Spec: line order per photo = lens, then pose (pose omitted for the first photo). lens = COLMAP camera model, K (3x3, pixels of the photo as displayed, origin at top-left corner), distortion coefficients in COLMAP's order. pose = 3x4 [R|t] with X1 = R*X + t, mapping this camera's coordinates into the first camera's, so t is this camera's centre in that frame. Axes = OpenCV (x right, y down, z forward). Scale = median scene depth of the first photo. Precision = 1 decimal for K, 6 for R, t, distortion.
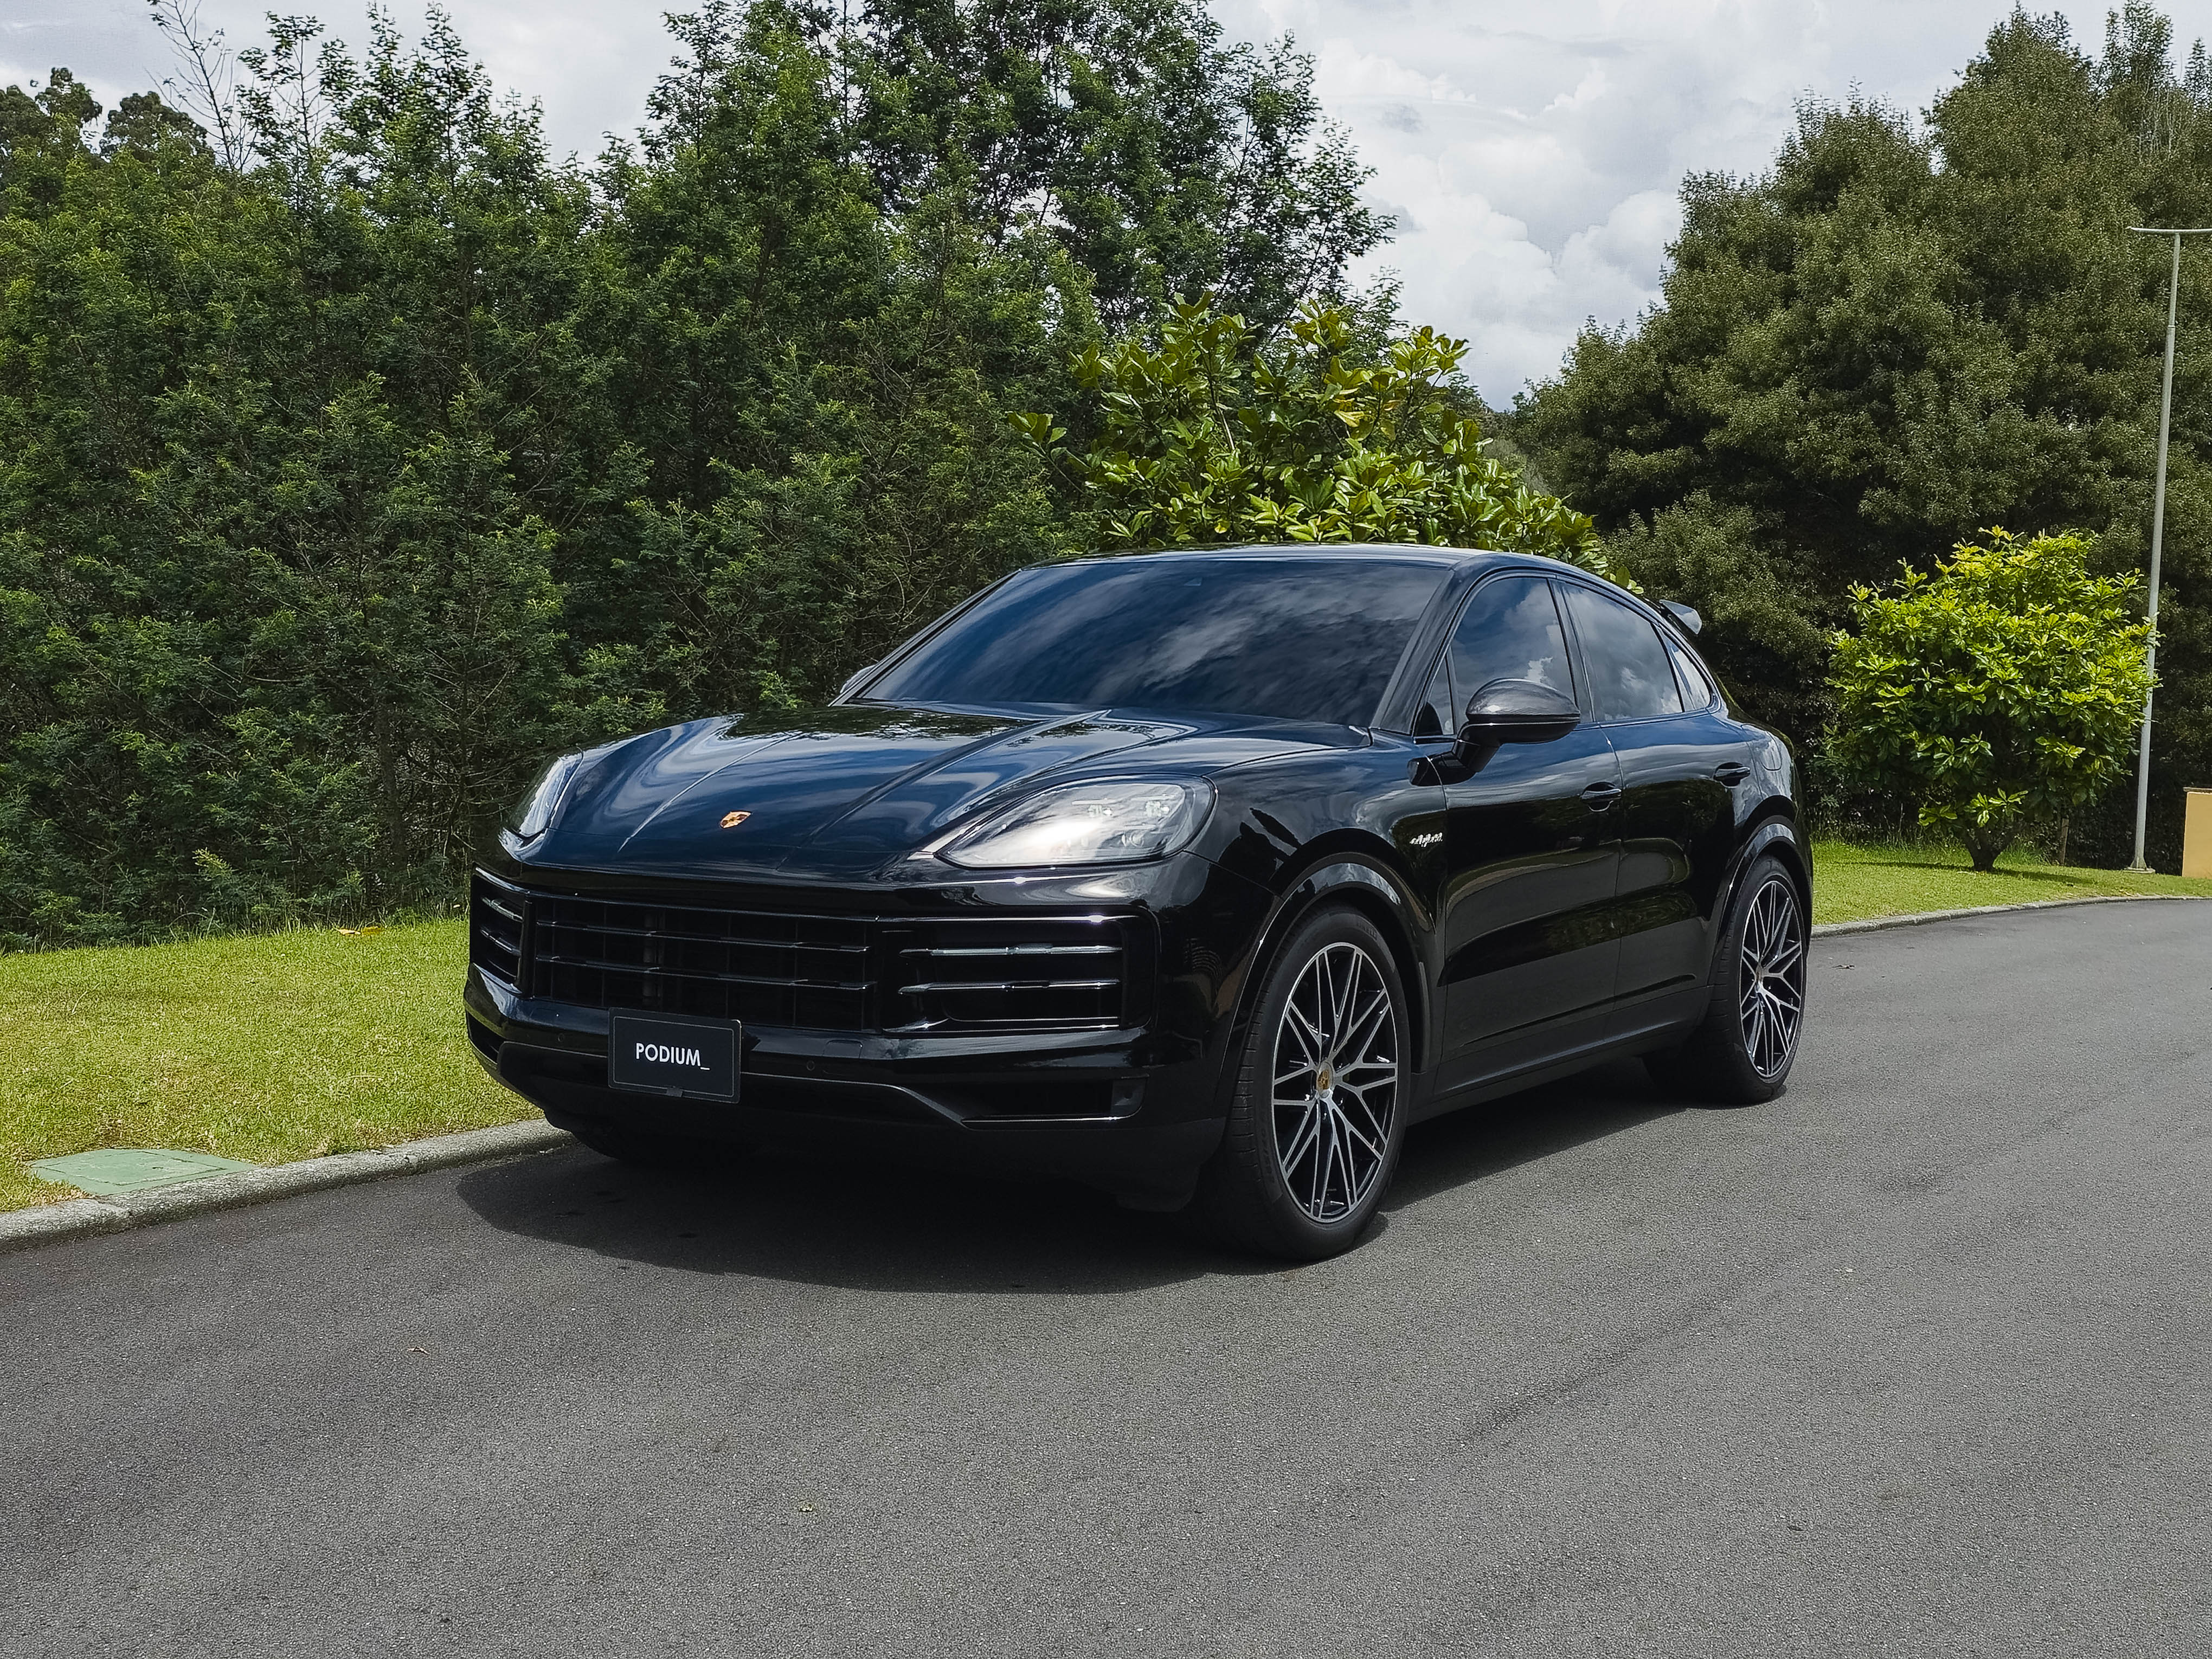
lens RADIAL K [[2730.2, 0, 1106.0], [0, 2730.2, 829.5], [0, 0, 1]] dist [0.157519, -0.380625]
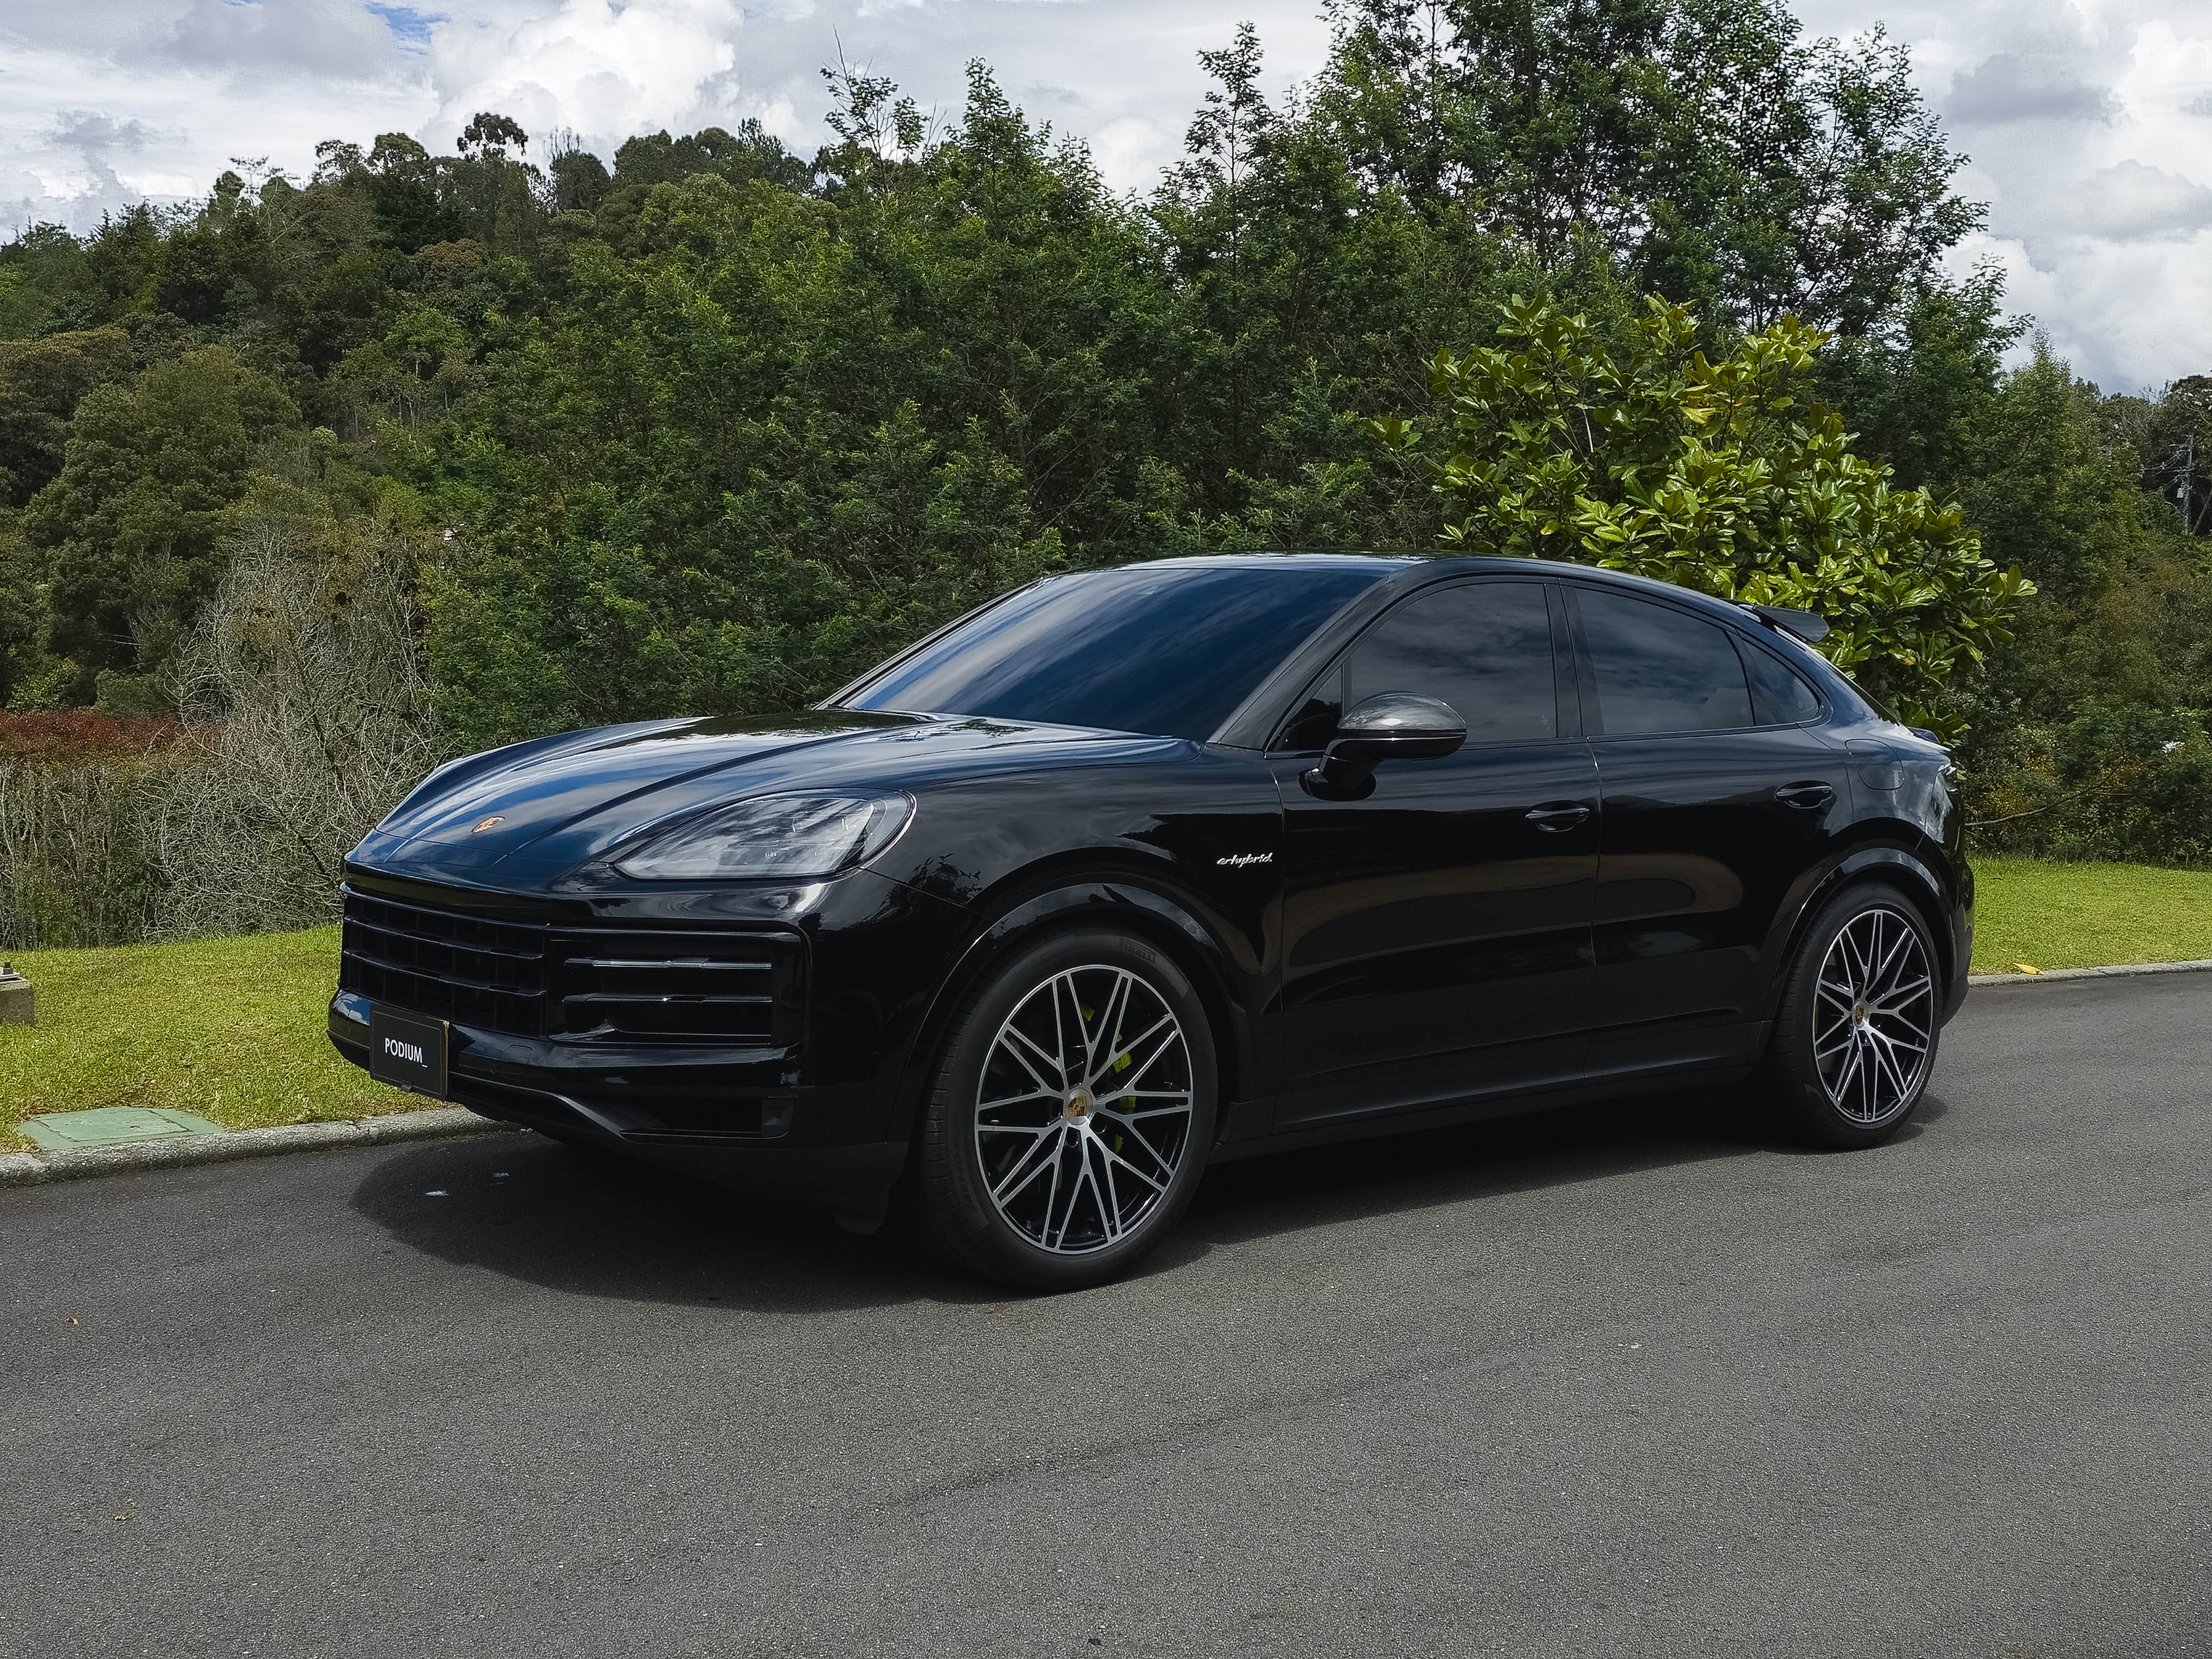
lens RADIAL K [[2554.0, 0, 1106.0], [0, 2554.0, 829.5], [0, 0, 1]] dist [0.091775, -0.057037]
pose [[0.955036, 0.023227, -0.295579, 0.111651], [-0.021563, 0.999728, 0.008887, -0.004514], [0.295705, -0.002114, 0.955277, 0.045006]]
